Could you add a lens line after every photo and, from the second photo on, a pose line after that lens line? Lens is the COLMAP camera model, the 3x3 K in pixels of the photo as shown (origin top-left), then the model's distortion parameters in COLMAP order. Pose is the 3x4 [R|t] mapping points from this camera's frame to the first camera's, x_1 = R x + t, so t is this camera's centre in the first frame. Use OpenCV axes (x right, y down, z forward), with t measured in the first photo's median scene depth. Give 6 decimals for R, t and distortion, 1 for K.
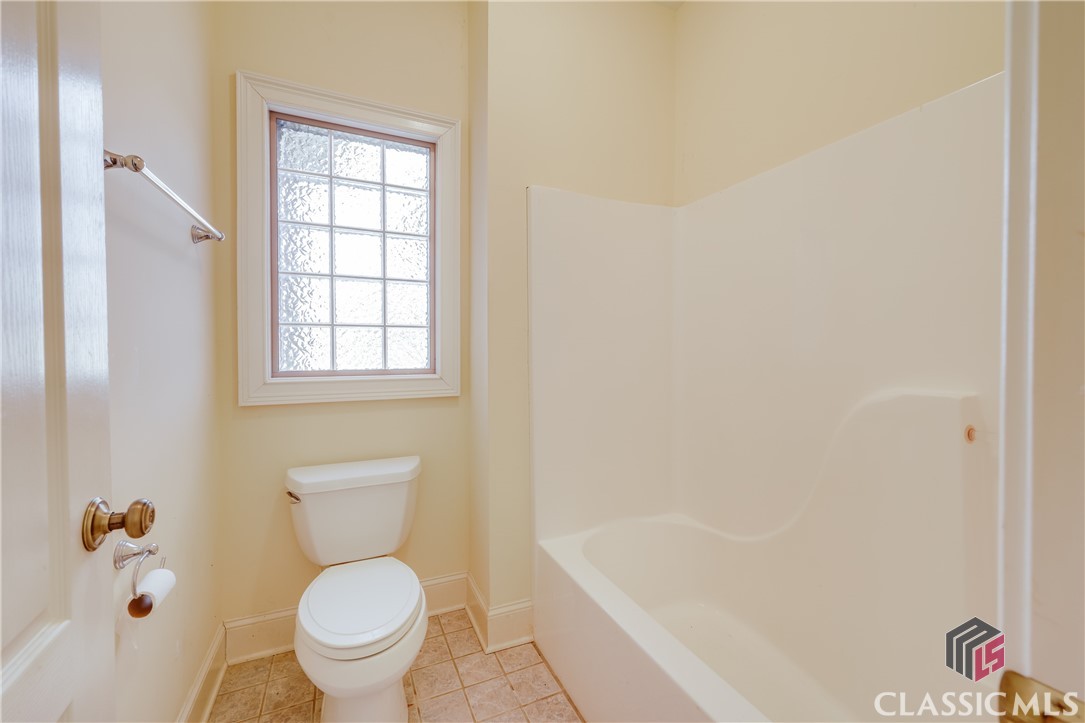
lens RADIAL K [[440.2, 0, 545.1], [0, 440.2, 352.3], [0, 0, 1]] dist [-0.000940, -0.000166]
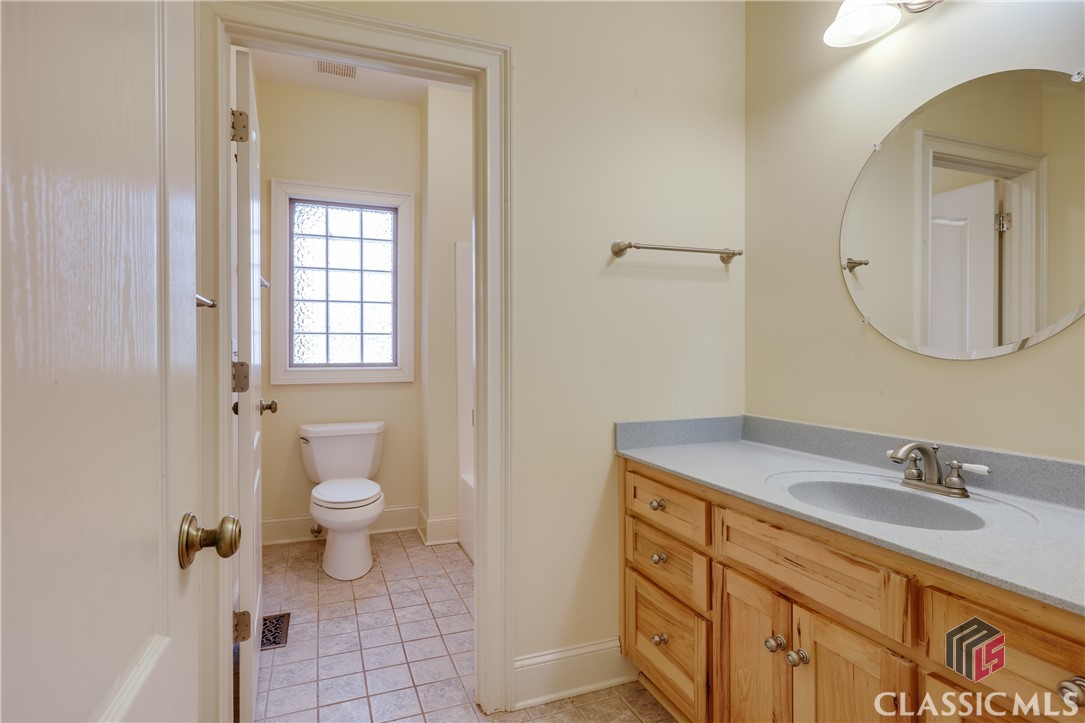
lens RADIAL K [[496.0, 0, 545.5], [0, 496.0, 347.3], [0, 0, 1]] dist [0.002512, 0.000109]
pose [[0.999984, 0.001167, -0.005593, 0.267589], [-0.001230, 0.999937, -0.011178, 0.003921], [0.005579, 0.011185, 0.999922, -0.678426]]
